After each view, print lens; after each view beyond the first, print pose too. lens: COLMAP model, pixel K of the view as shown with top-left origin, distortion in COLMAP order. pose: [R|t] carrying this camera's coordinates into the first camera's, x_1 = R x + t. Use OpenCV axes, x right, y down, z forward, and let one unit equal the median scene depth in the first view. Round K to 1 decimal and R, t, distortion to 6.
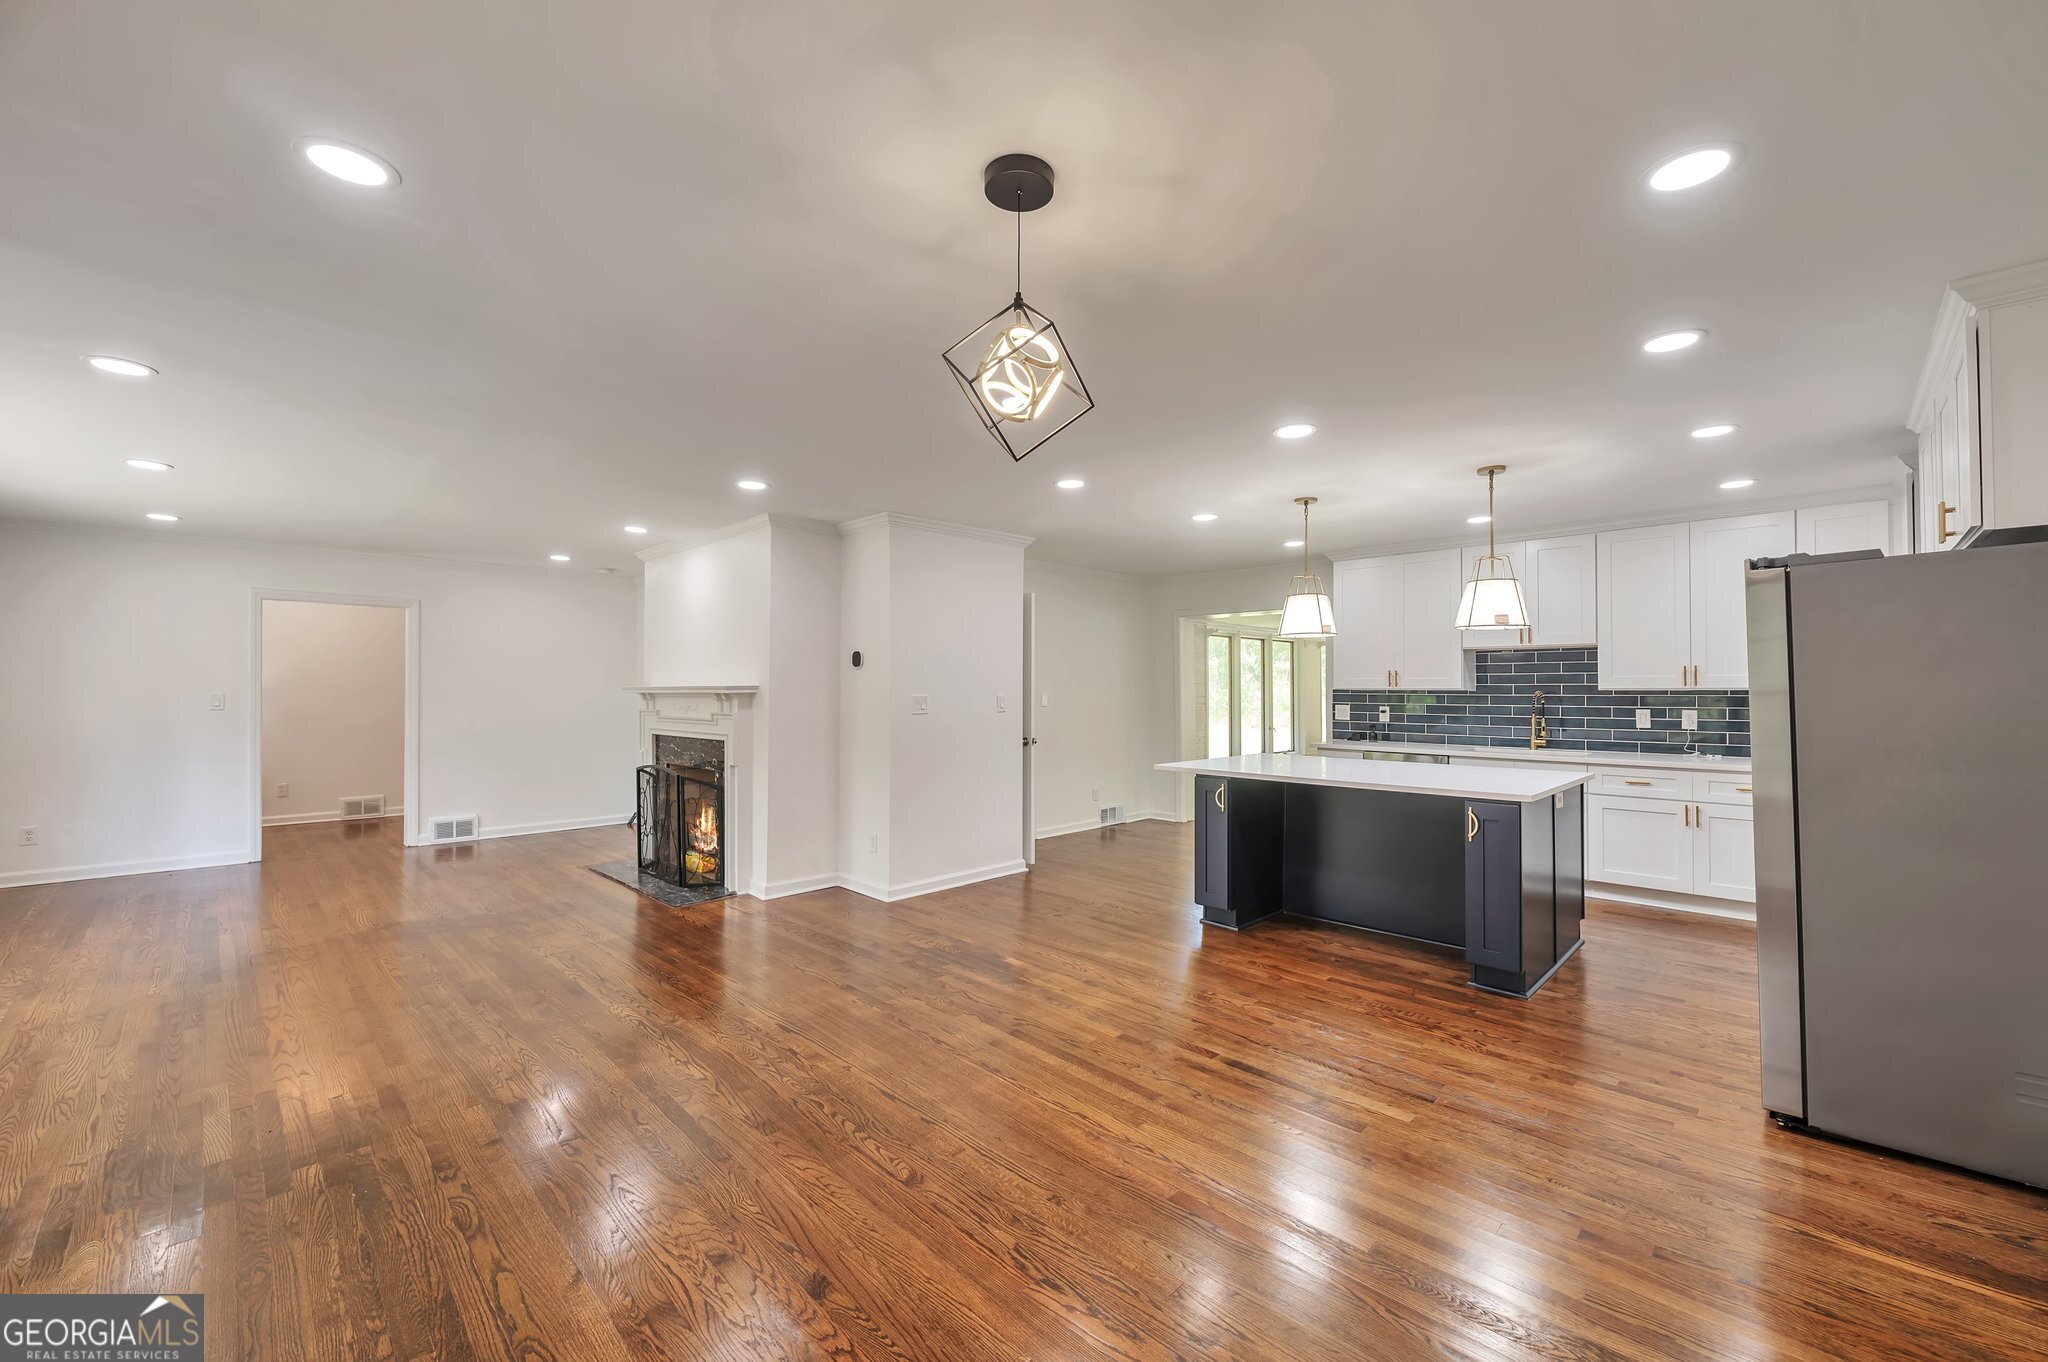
lens RADIAL K [[817.2, 0, 1034.0], [0, 817.2, 693.7], [0, 0, 1]] dist [-0.007196, -0.000647]
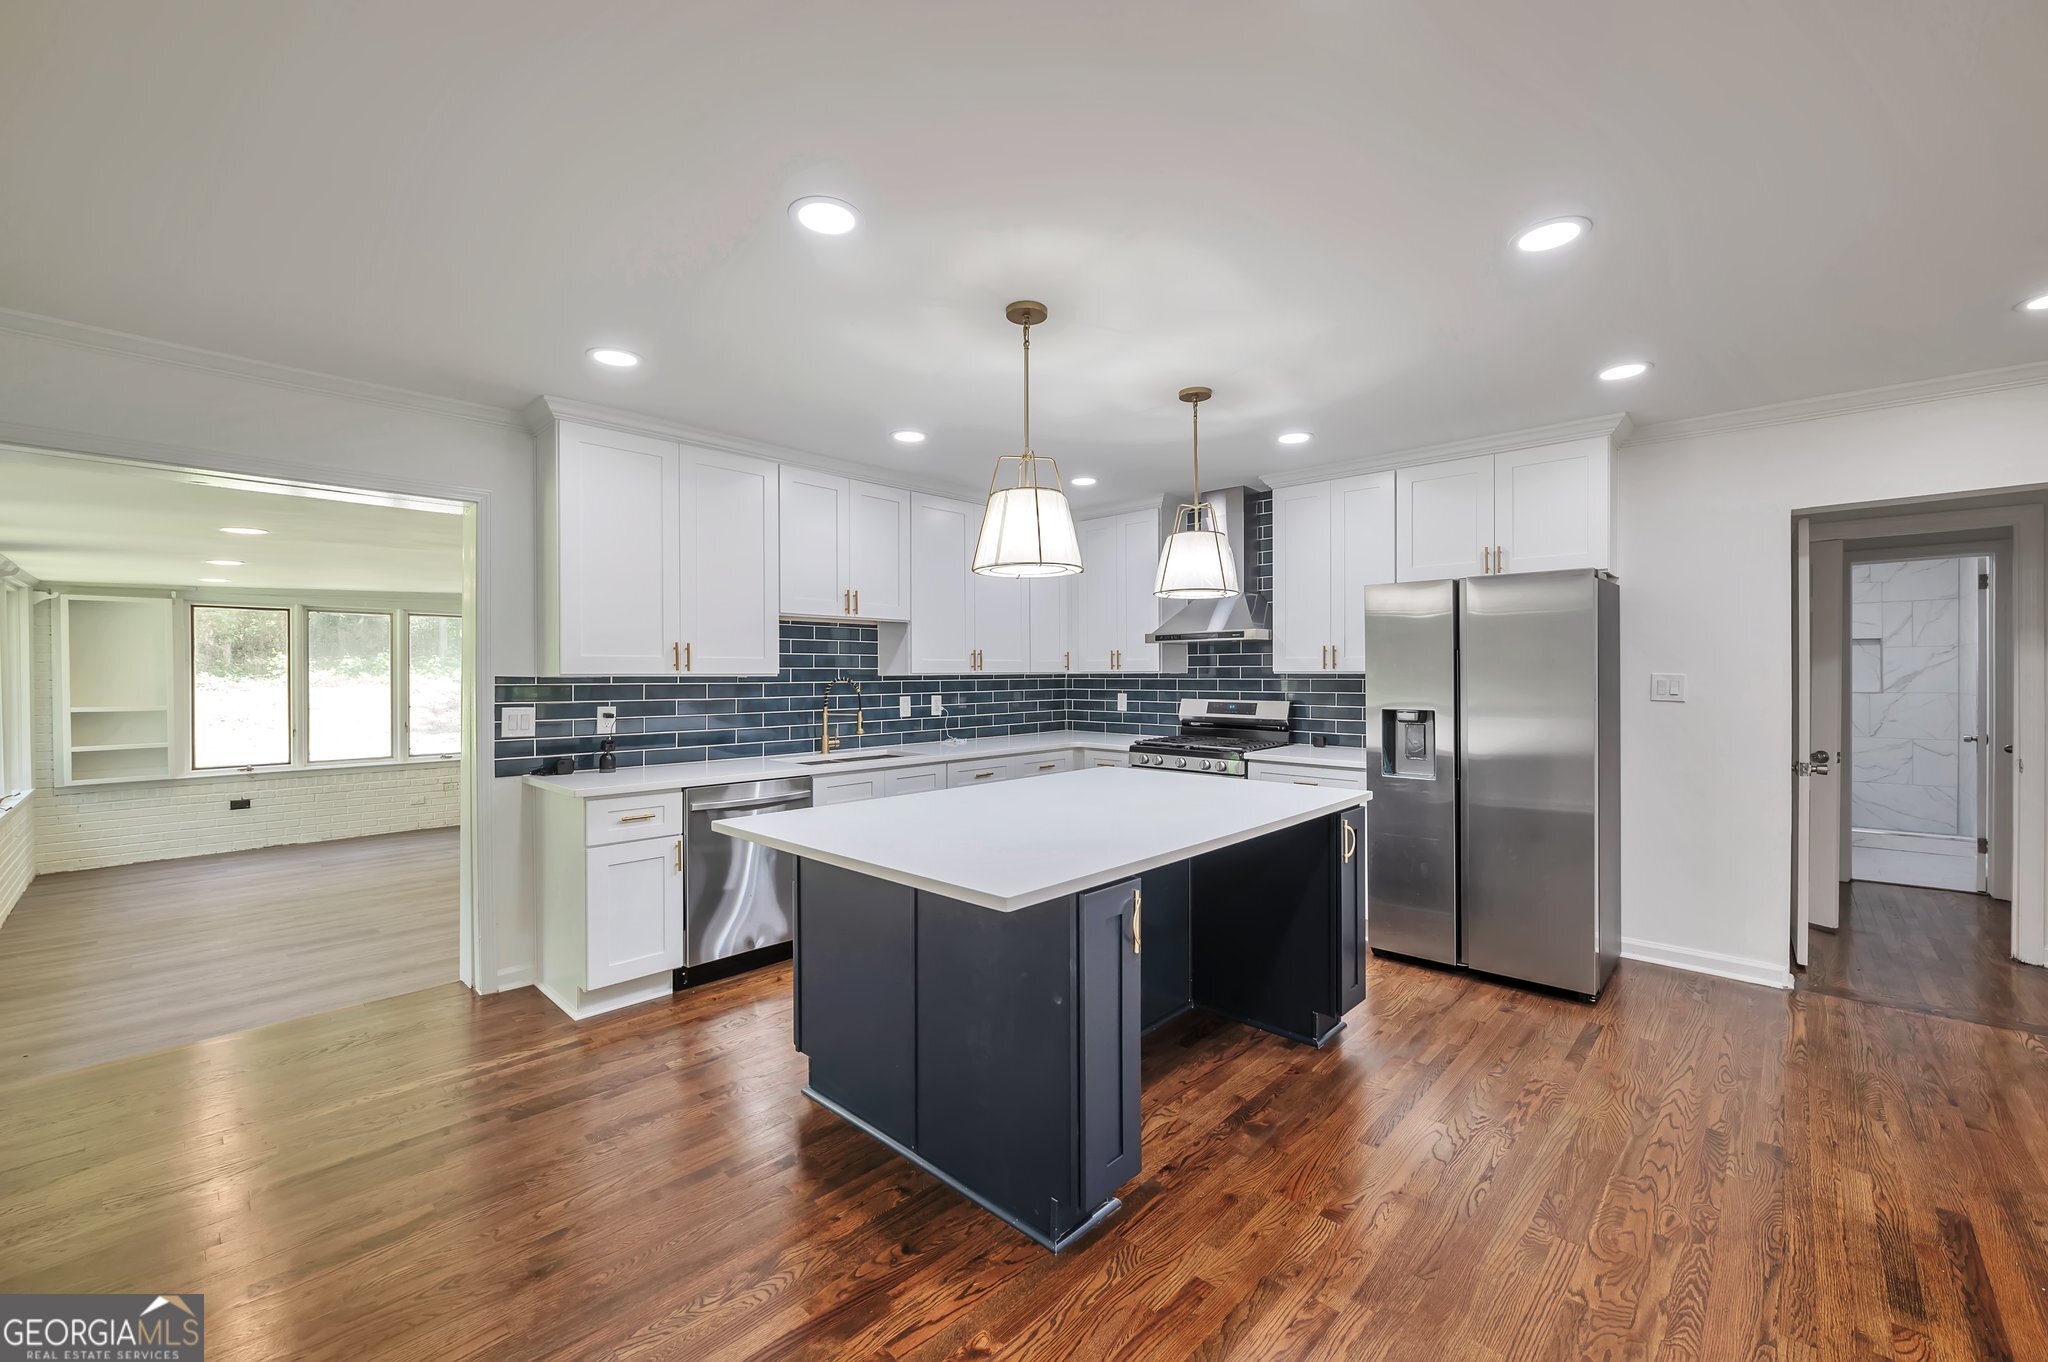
lens RADIAL K [[817.2, 0, 1037.6], [0, 817.2, 675.3], [0, 0, 1]] dist [-0.007196, -0.000647]
pose [[-0.031177, -0.000830, 0.999514, -0.164231], [0.011308, 0.999935, 0.001183, -0.003570], [-0.999450, 0.011340, -0.031165, 0.862014]]
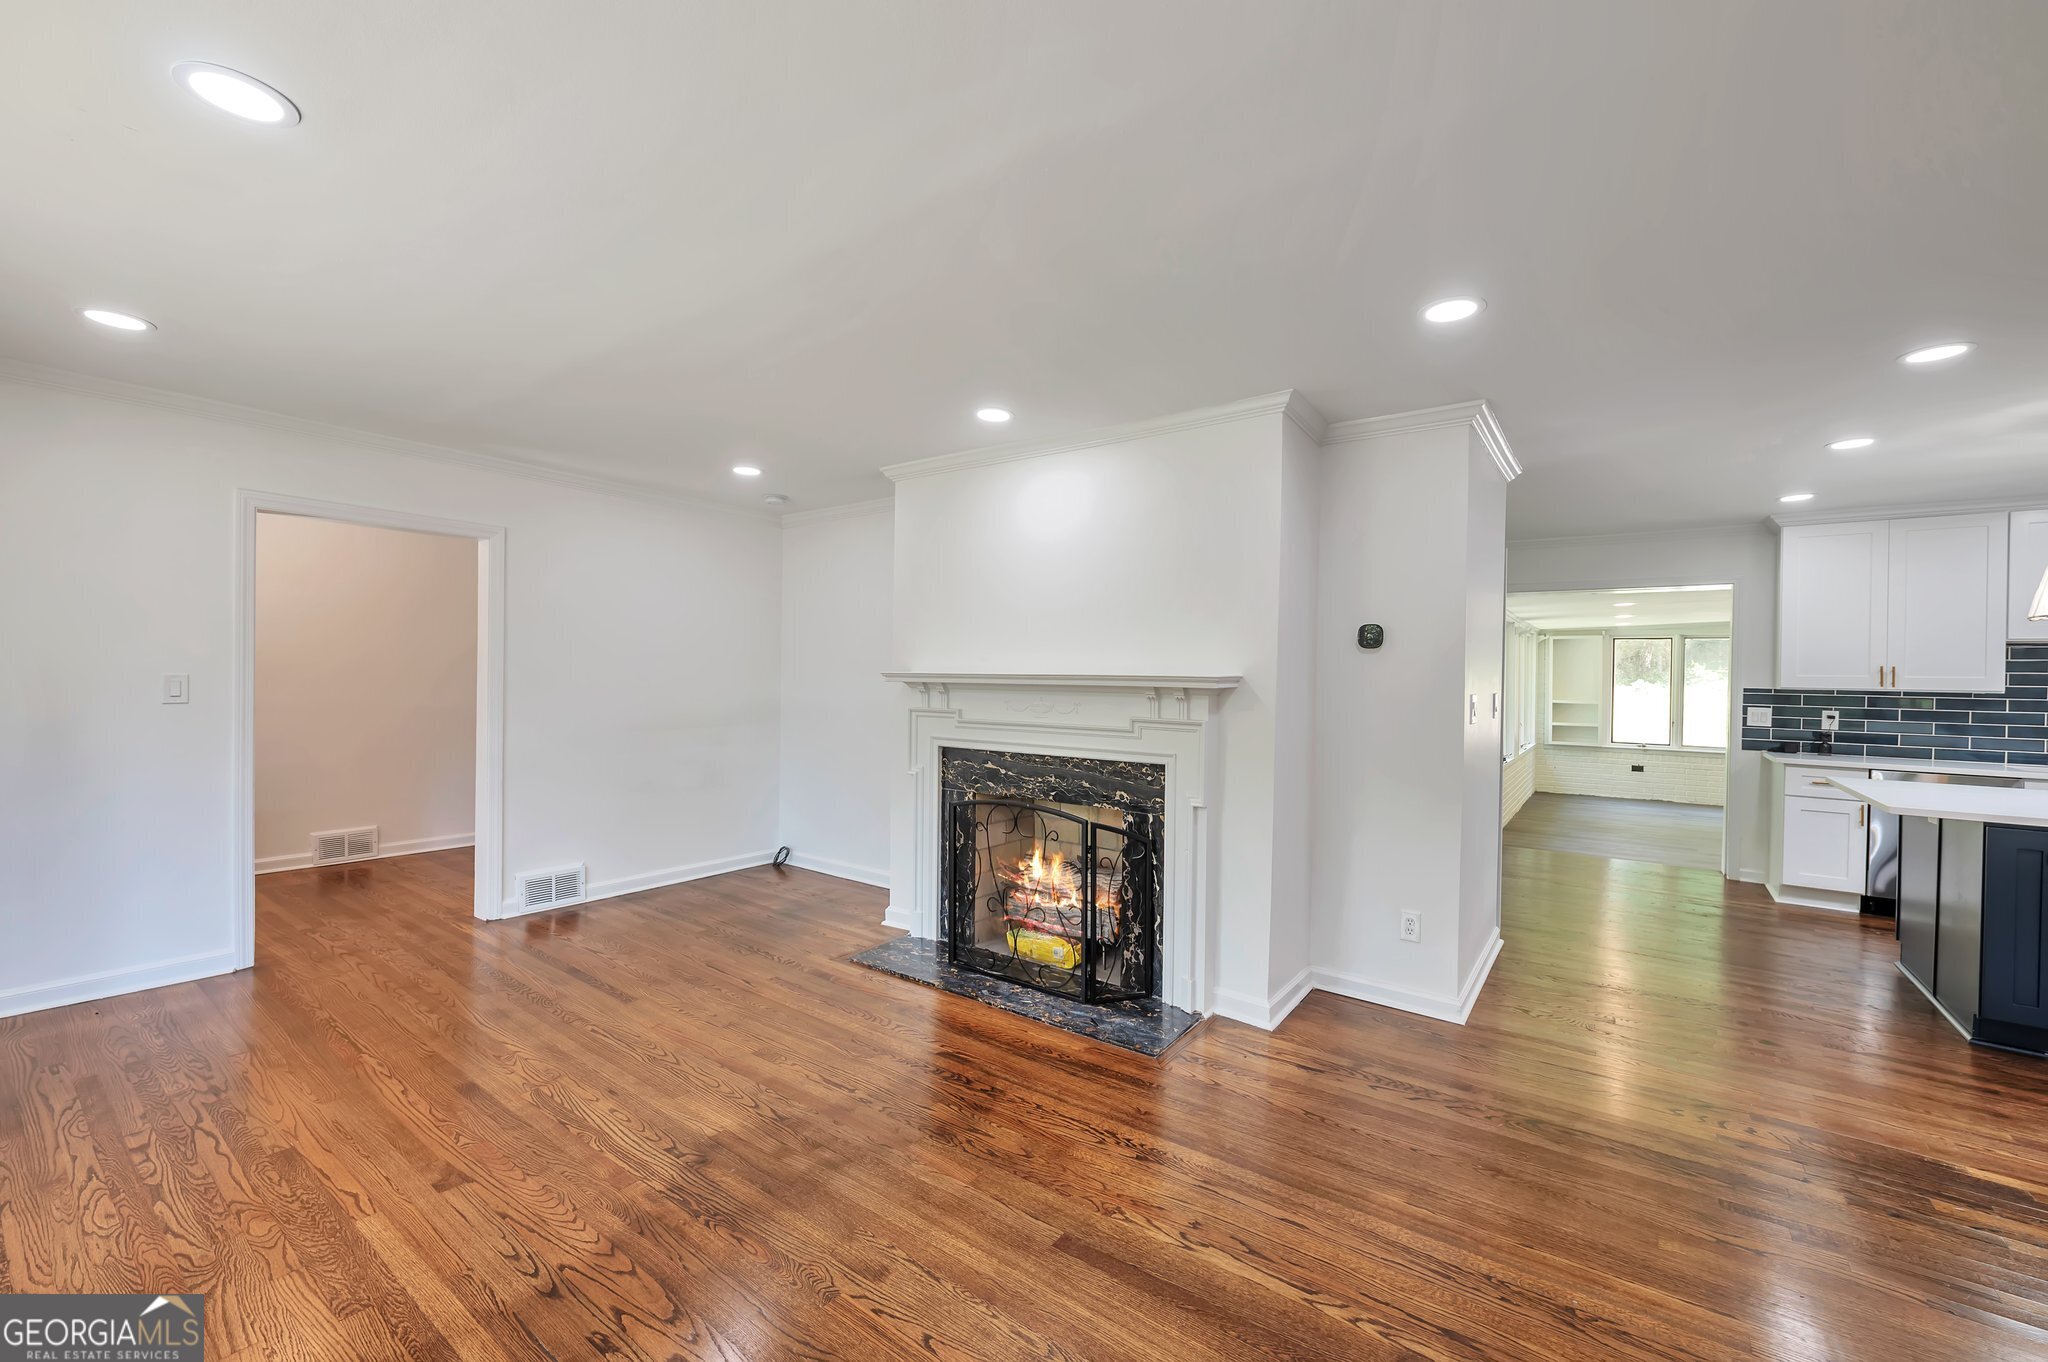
lens RADIAL K [[817.2, 0, 1028.1], [0, 817.2, 679.2], [0, 0, 1]] dist [-0.007196, -0.000647]
pose [[0.989413, 0.013813, 0.144472, -0.552226], [-0.013855, 0.999904, -0.000713, -0.004591], [-0.144468, -0.001296, 0.989509, 0.391636]]
